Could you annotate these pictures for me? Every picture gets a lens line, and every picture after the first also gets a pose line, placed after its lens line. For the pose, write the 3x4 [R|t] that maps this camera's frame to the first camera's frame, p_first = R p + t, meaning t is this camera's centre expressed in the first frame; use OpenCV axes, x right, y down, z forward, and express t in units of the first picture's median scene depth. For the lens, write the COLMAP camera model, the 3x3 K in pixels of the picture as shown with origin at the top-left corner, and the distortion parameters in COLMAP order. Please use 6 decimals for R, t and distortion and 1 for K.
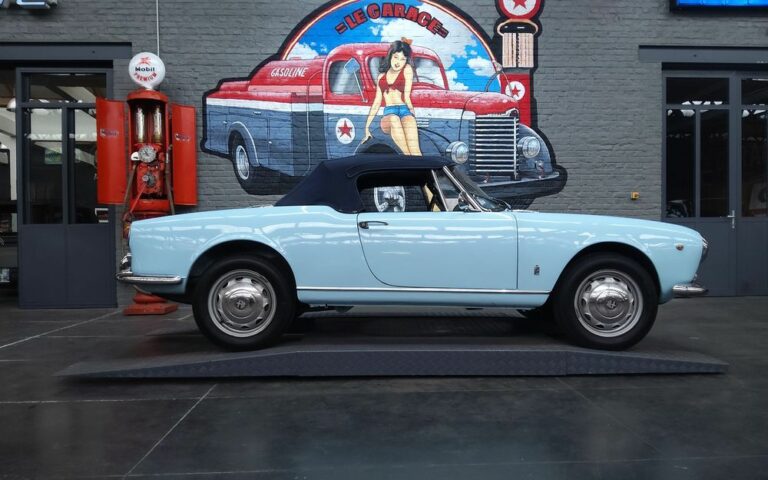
lens RADIAL K [[588.8, 0, 382.6], [0, 588.8, 247.2], [0, 0, 1]] dist [0.051912, -0.103086]
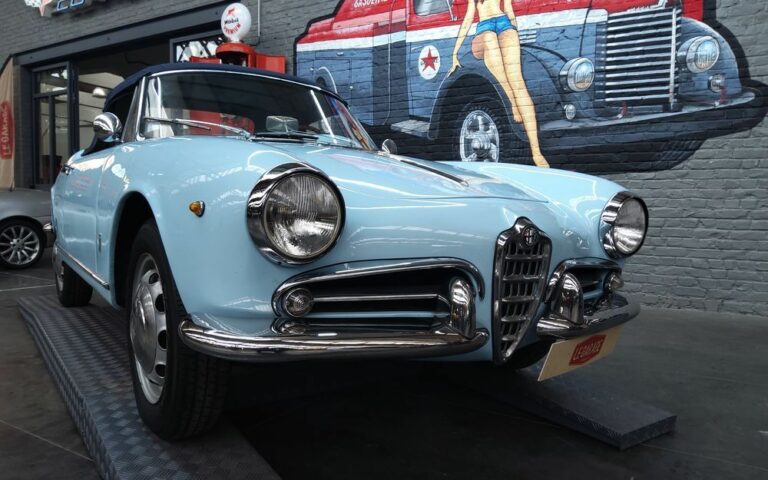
lens RADIAL K [[588.8, 0, 359.2], [0, 588.8, 251.0], [0, 0, 1]] dist [0.051912, -0.103086]
pose [[0.810258, 0.065835, -0.582364, 0.332646], [-0.035978, 0.997384, 0.062695, 0.005066], [0.584968, -0.029847, 0.810507, 0.306713]]
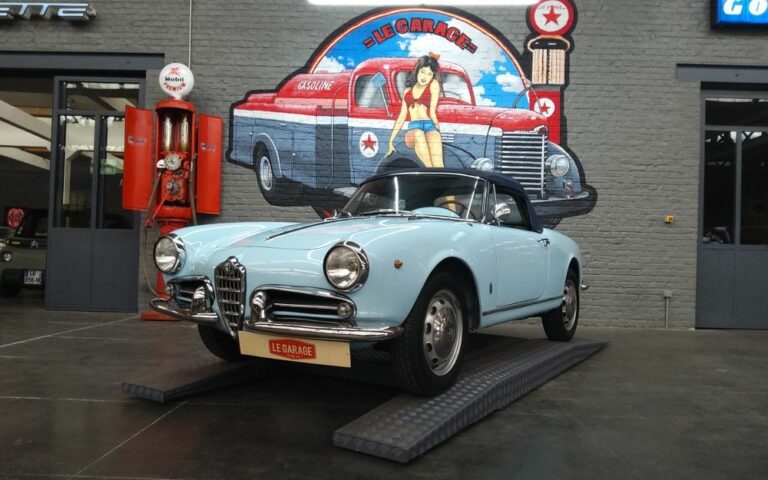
lens RADIAL K [[588.8, 0, 384.8], [0, 588.8, 245.2], [0, 0, 1]] dist [0.051912, -0.103086]
pose [[0.996712, 0.035876, -0.072648, 0.041305], [-0.038763, 0.998498, -0.038717, 0.009469], [0.071150, 0.041405, 0.996606, 0.020245]]
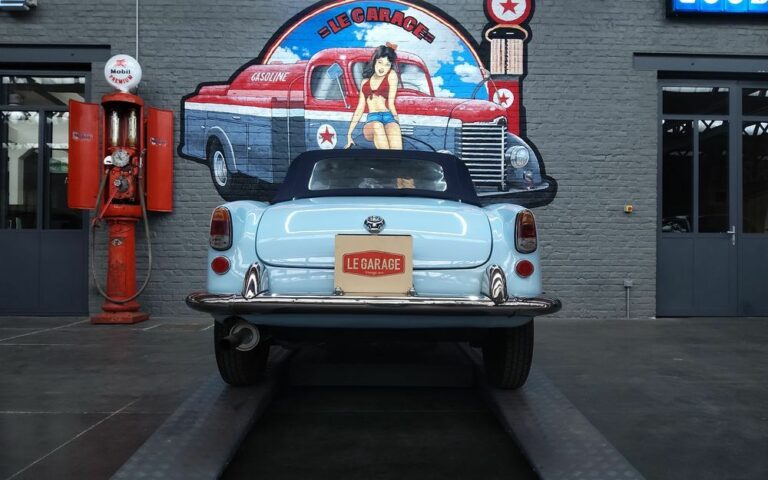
lens RADIAL K [[588.8, 0, 388.3], [0, 588.8, 246.4], [0, 0, 1]] dist [0.051912, -0.103086]
pose [[0.999616, 0.016140, -0.022505, 0.062394], [-0.016803, 0.999421, -0.029574, 0.008345], [0.022015, 0.029941, 0.999309, 0.040846]]
